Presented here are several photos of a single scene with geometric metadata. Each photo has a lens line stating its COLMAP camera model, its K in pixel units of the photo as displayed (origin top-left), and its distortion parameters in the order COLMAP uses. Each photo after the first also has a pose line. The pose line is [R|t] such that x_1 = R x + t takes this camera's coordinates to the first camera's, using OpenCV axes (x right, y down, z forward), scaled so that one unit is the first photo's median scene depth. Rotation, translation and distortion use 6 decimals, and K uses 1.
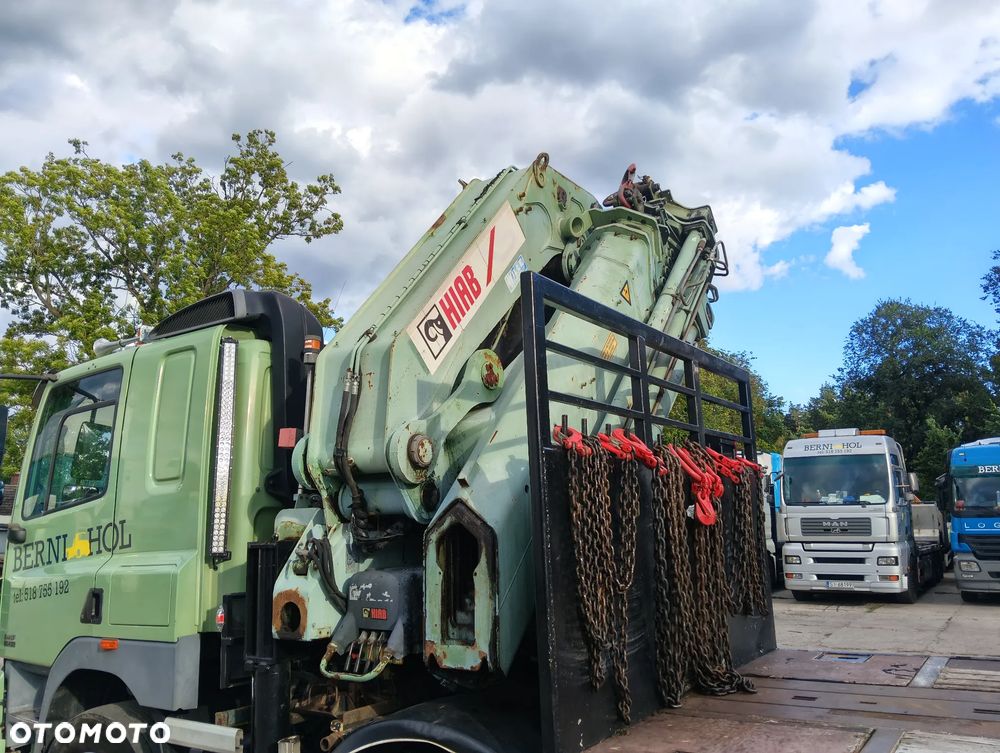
lens RADIAL K [[807.3, 0, 514.4], [0, 807.3, 365.4], [0, 0, 1]] dist [0.049963, -0.110399]
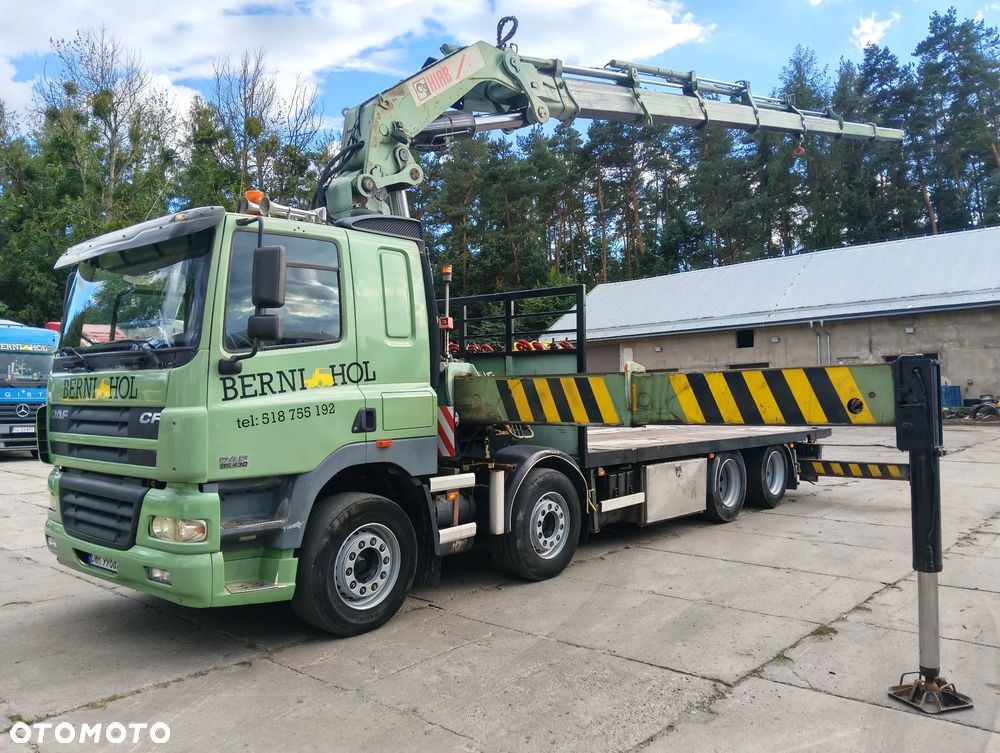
lens RADIAL K [[807.3, 0, 494.5], [0, 807.3, 367.0], [0, 0, 1]] dist [0.049963, -0.110399]
pose [[0.152112, 0.039830, 0.987560, -1.911326], [-0.188891, 0.981942, -0.010509, 0.184992], [-0.970145, -0.184943, 0.156889, 0.591617]]
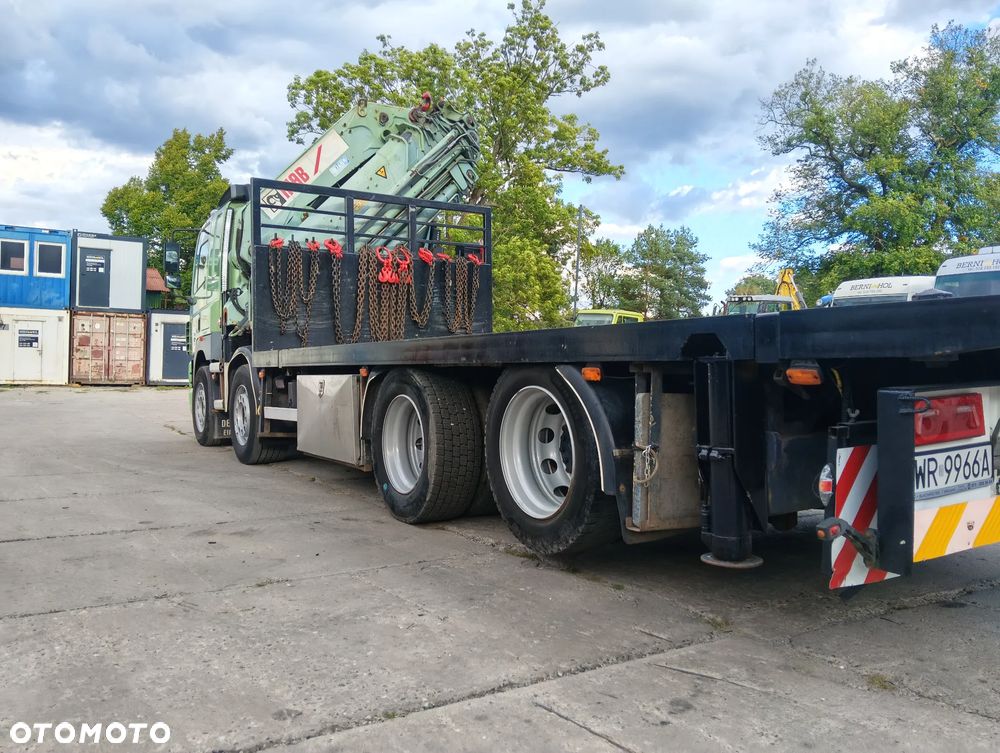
lens RADIAL K [[807.3, 0, 495.4], [0, 807.3, 373.6], [0, 0, 1]] dist [0.049963, -0.110399]
pose [[0.897288, 0.027098, -0.440613, 1.334628], [0.060659, 0.981078, 0.183866, 0.049317], [0.437259, -0.191708, 0.878666, -0.755381]]
